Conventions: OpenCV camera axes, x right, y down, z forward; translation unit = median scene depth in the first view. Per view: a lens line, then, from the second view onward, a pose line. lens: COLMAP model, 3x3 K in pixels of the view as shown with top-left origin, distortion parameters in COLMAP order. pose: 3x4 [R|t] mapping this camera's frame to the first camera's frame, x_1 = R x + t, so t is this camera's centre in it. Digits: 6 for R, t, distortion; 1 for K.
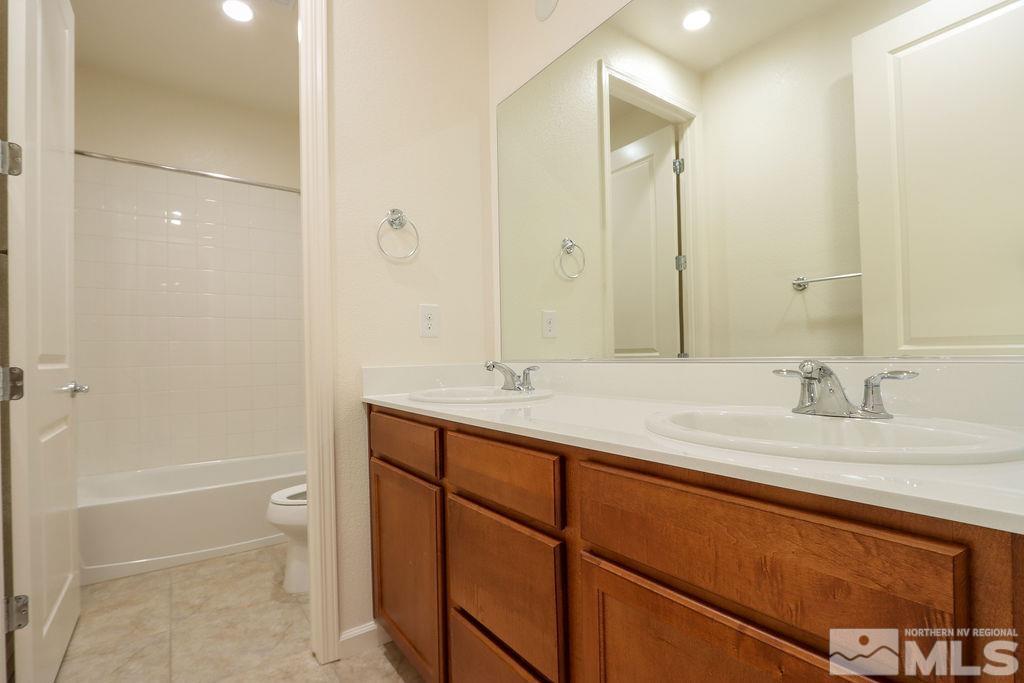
lens RADIAL K [[473.8, 0, 515.2], [0, 473.8, 347.8], [0, 0, 1]] dist [-0.018268, 0.001074]
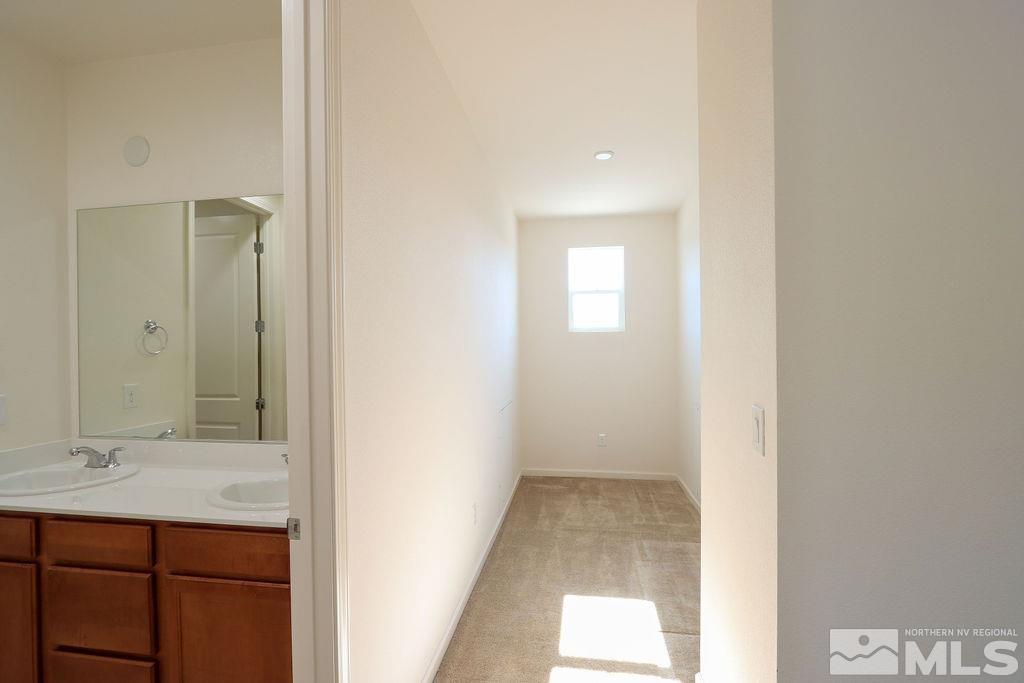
lens RADIAL K [[473.8, 0, 512.6], [0, 473.8, 343.7], [0, 0, 1]] dist [-0.018268, 0.001074]
pose [[0.710441, 0.002950, 0.703751, -0.127345], [-0.011276, 0.999911, 0.007191, -0.344392], [-0.703666, -0.013044, 0.710411, -0.850997]]
